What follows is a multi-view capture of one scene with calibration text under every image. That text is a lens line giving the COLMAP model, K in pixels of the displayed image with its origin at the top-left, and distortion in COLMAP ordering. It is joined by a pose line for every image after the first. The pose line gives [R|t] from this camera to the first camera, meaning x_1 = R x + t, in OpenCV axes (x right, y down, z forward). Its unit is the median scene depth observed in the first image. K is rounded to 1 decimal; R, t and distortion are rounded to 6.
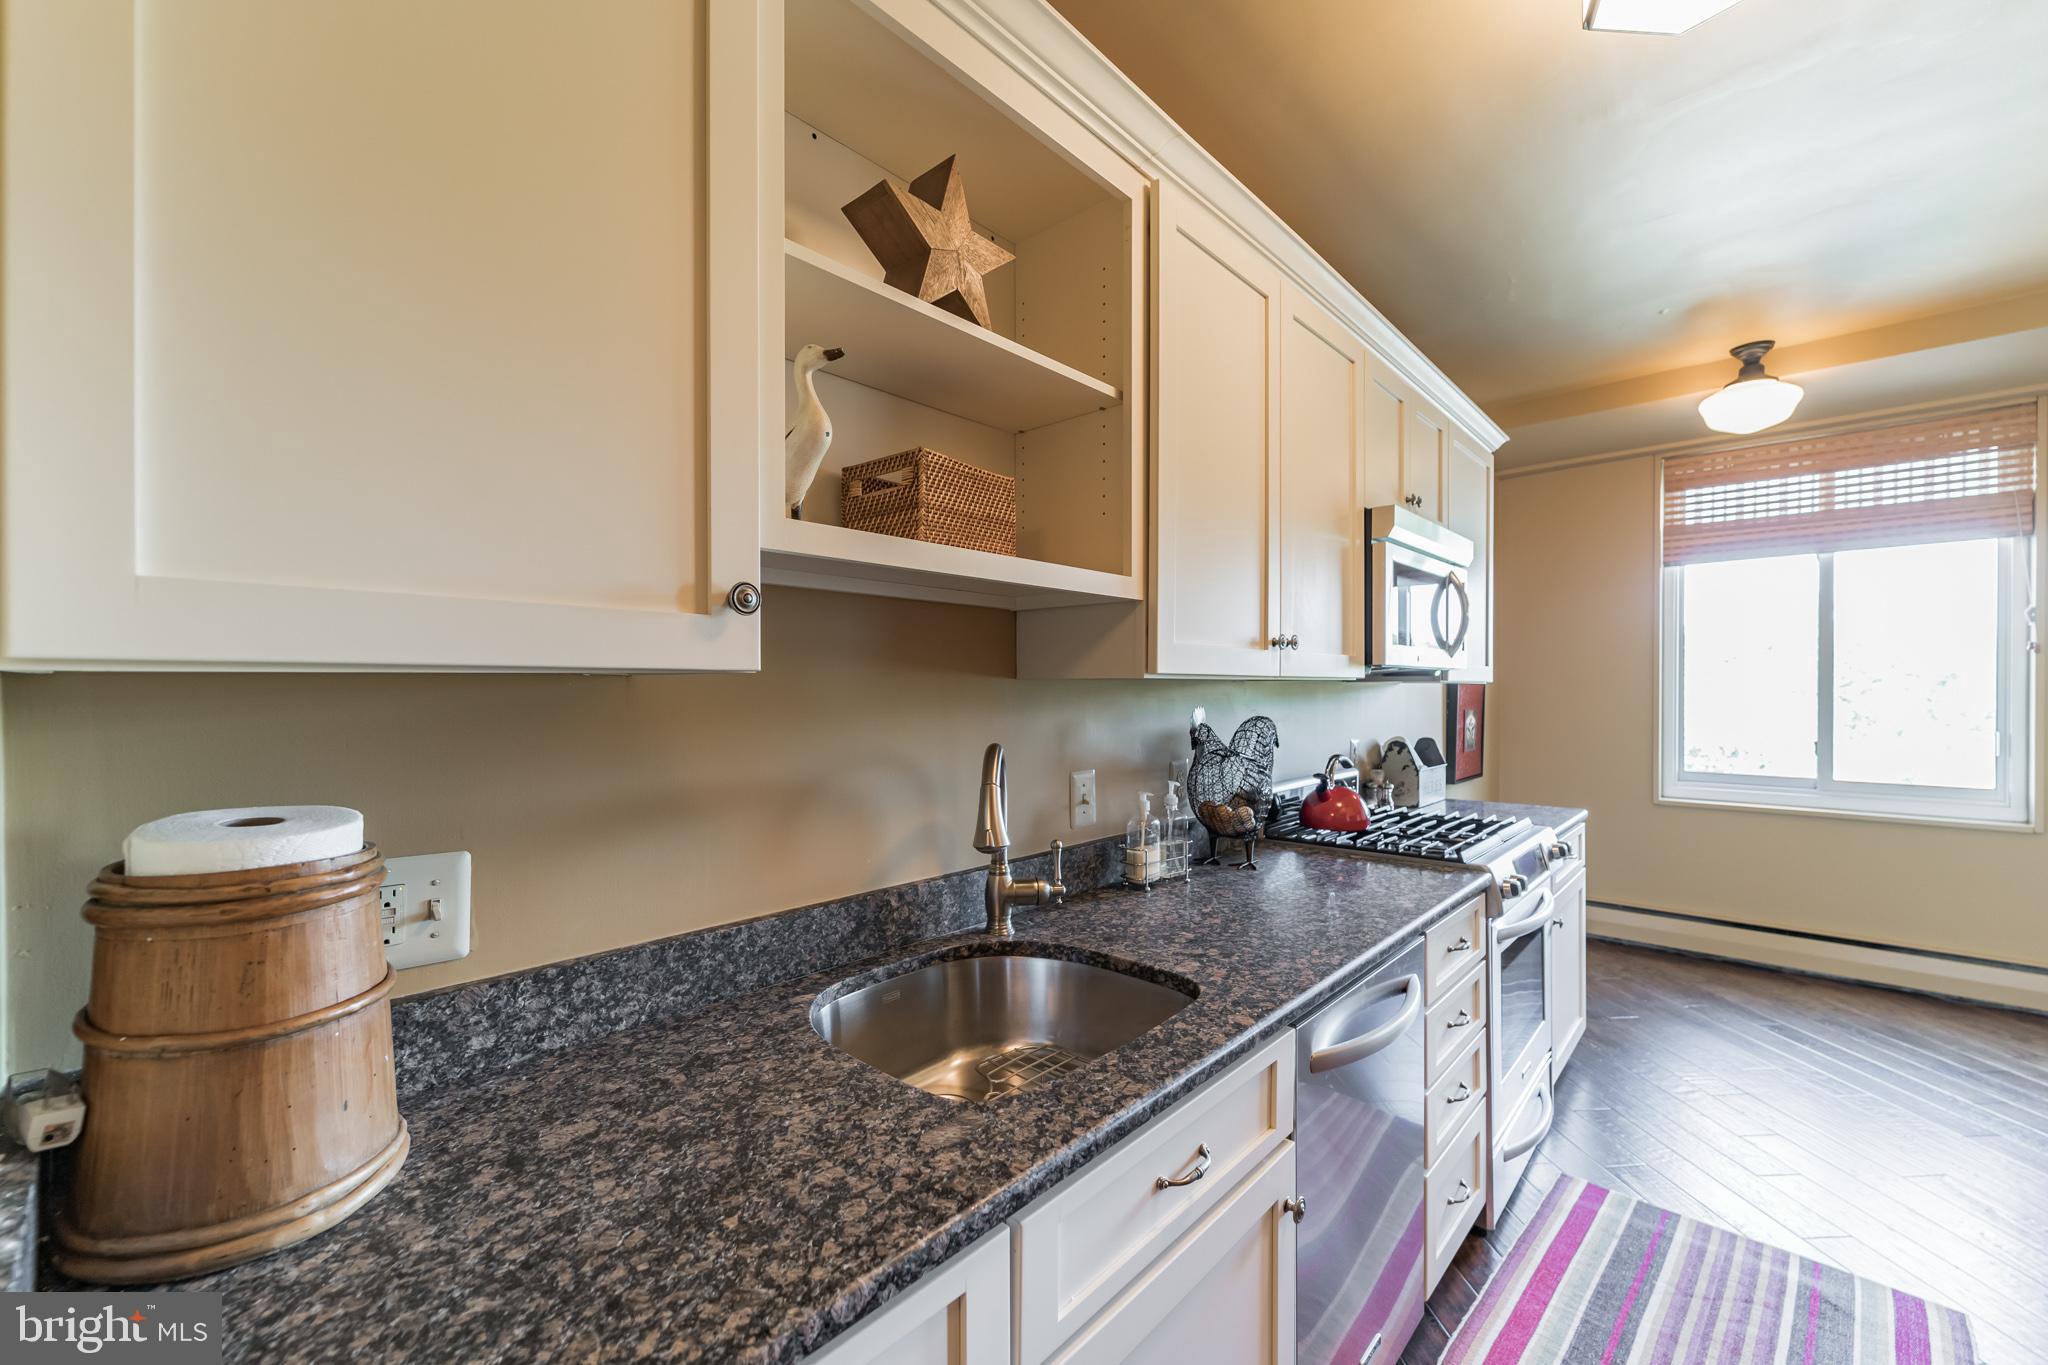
lens RADIAL K [[882.7, 0, 1024.4], [0, 882.7, 698.3], [0, 0, 1]] dist [0.007938, -0.003014]
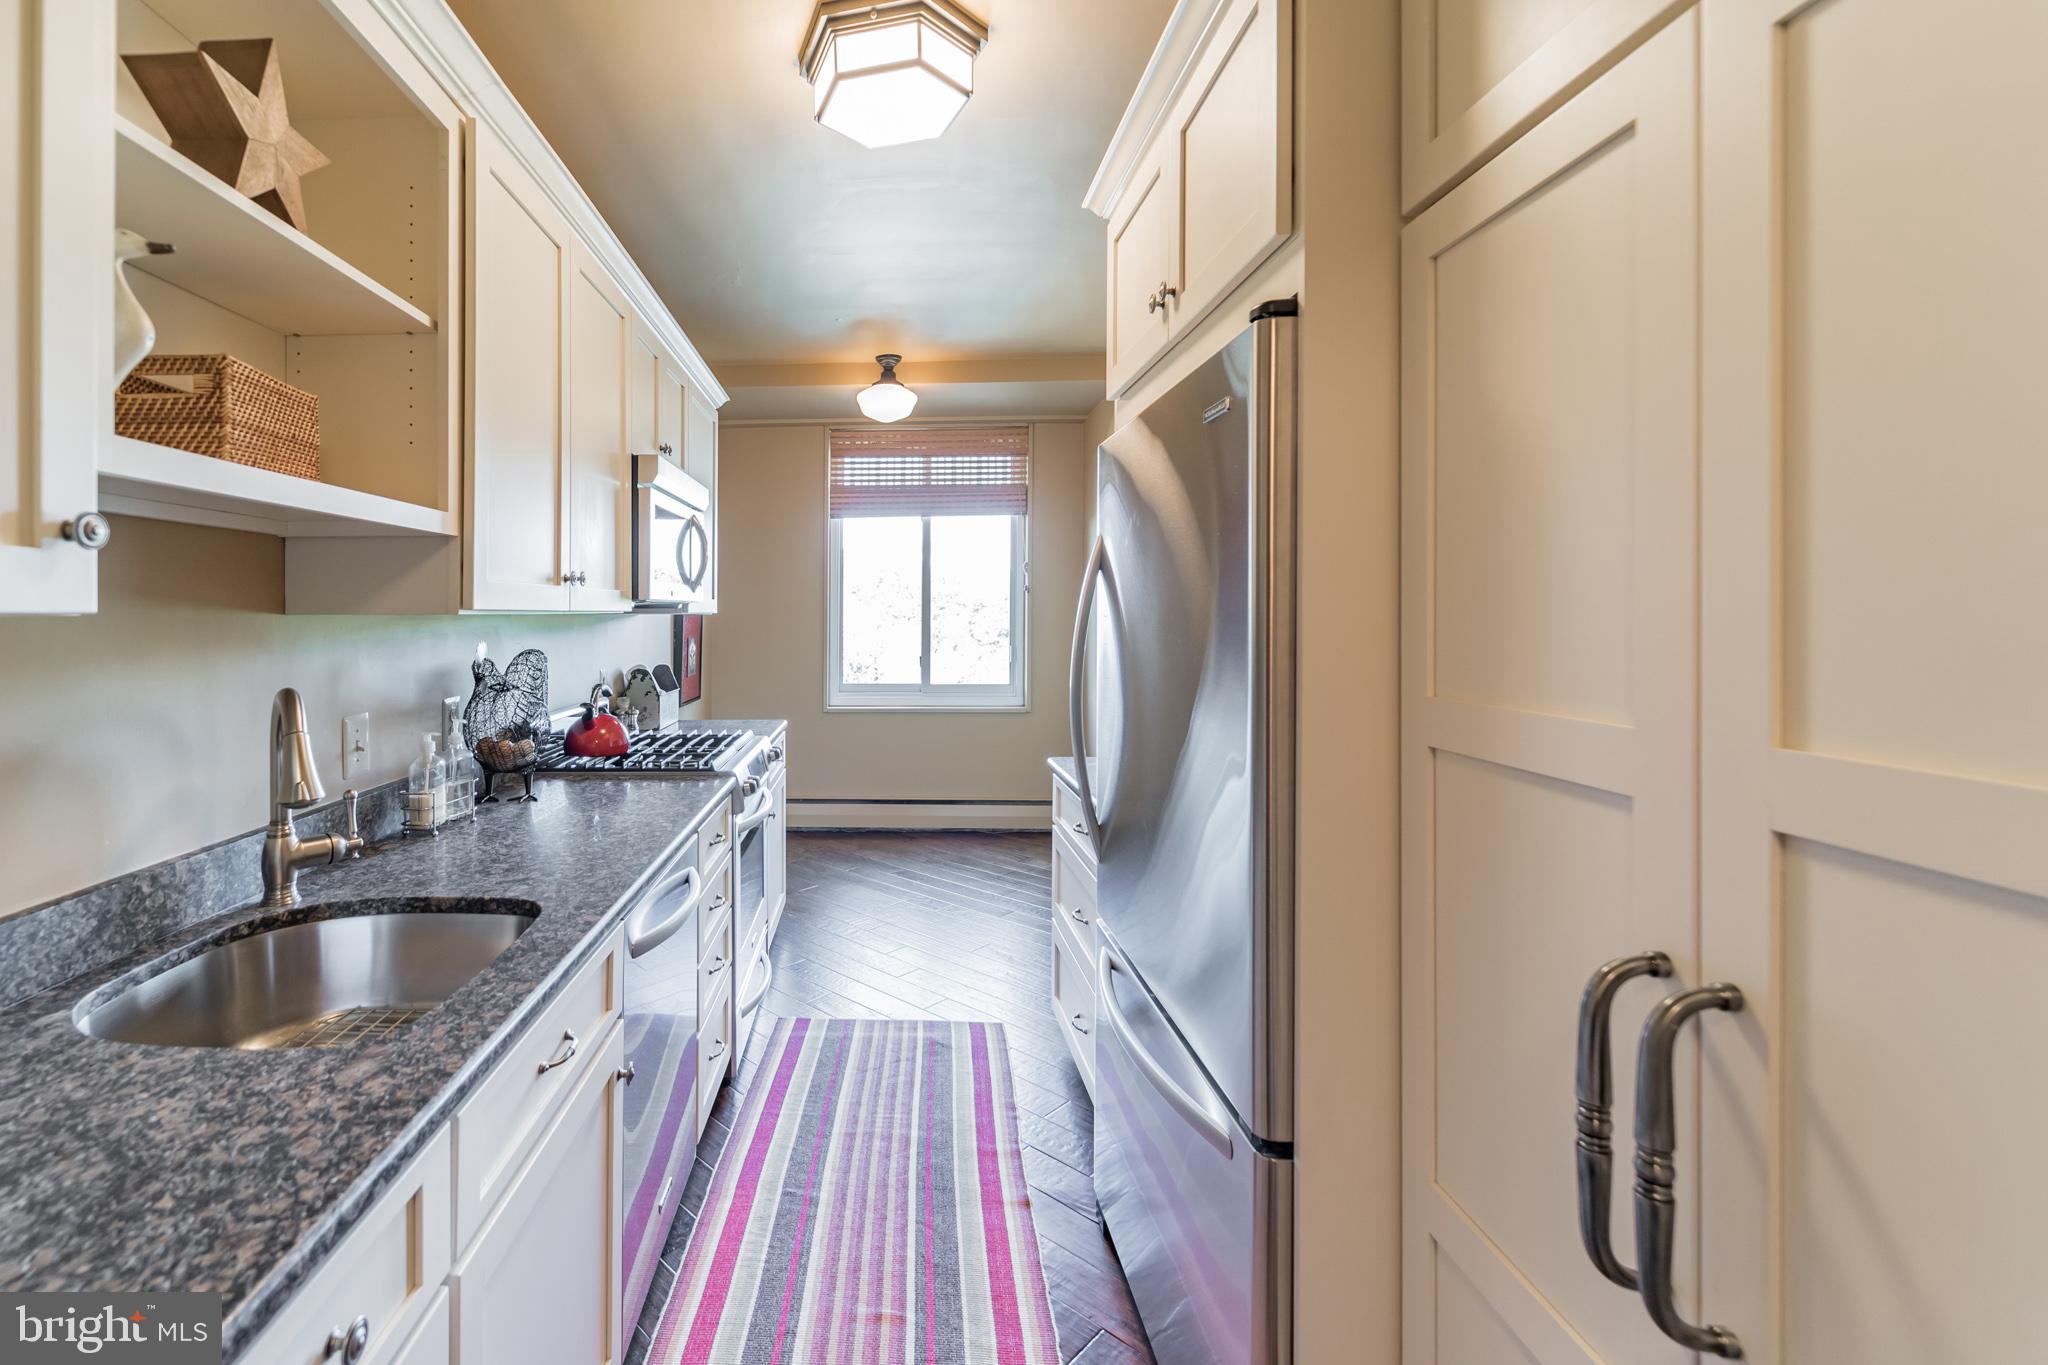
lens RADIAL K [[882.7, 0, 1024.4], [0, 882.7, 698.3], [0, 0, 1]] dist [0.007938, -0.003014]
pose [[0.662175, -0.067994, 0.746258, -0.160340], [0.006972, 0.996391, 0.084597, -0.007221], [-0.749317, -0.050815, 0.660259, -0.115319]]
